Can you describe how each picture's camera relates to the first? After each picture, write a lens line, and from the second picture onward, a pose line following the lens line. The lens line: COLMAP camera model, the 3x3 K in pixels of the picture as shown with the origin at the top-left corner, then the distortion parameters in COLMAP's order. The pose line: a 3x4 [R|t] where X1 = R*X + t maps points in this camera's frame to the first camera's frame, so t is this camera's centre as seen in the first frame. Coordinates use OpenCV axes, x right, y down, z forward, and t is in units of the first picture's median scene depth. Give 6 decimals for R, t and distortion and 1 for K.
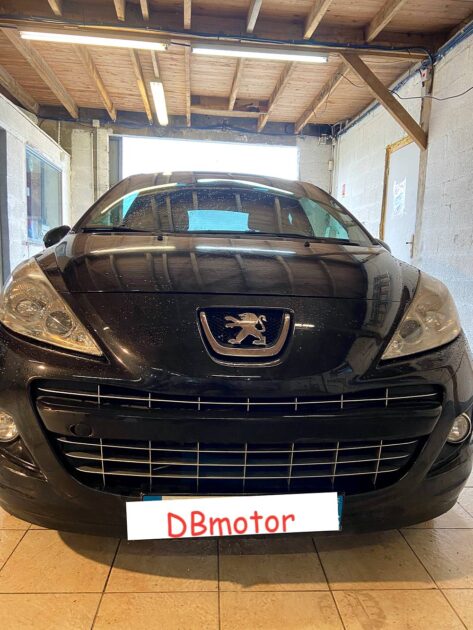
lens RADIAL K [[478.4, 0, 234.6], [0, 478.4, 316.9], [0, 0, 1]] dist [-0.024584, -0.024855]
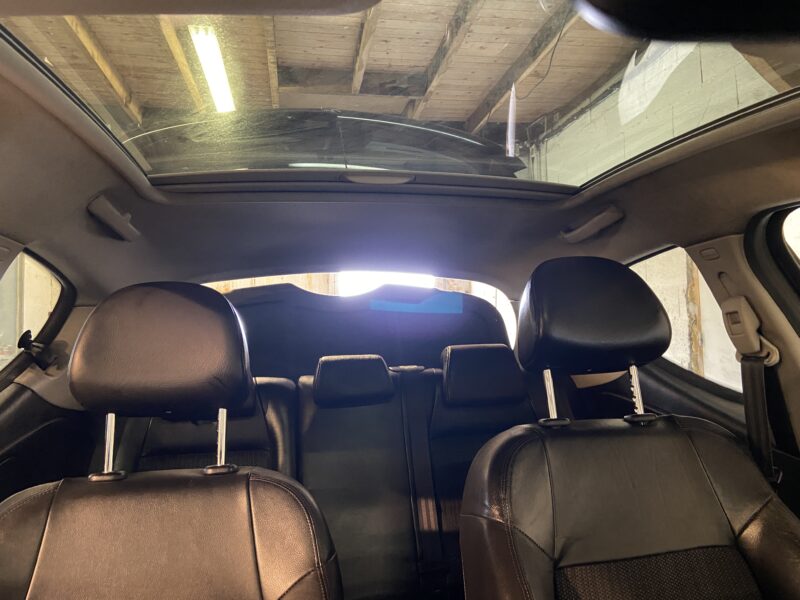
lens RADIAL K [[607.5, 0, 401.8], [0, 607.5, 299.3], [0, 0, 1]] dist [-0.024584, -0.024855]
pose [[0.994979, -0.052821, 0.085005, -0.023908], [0.066478, 0.983741, -0.166834, -0.084871], [-0.074811, 0.171648, 0.982314, 0.340844]]
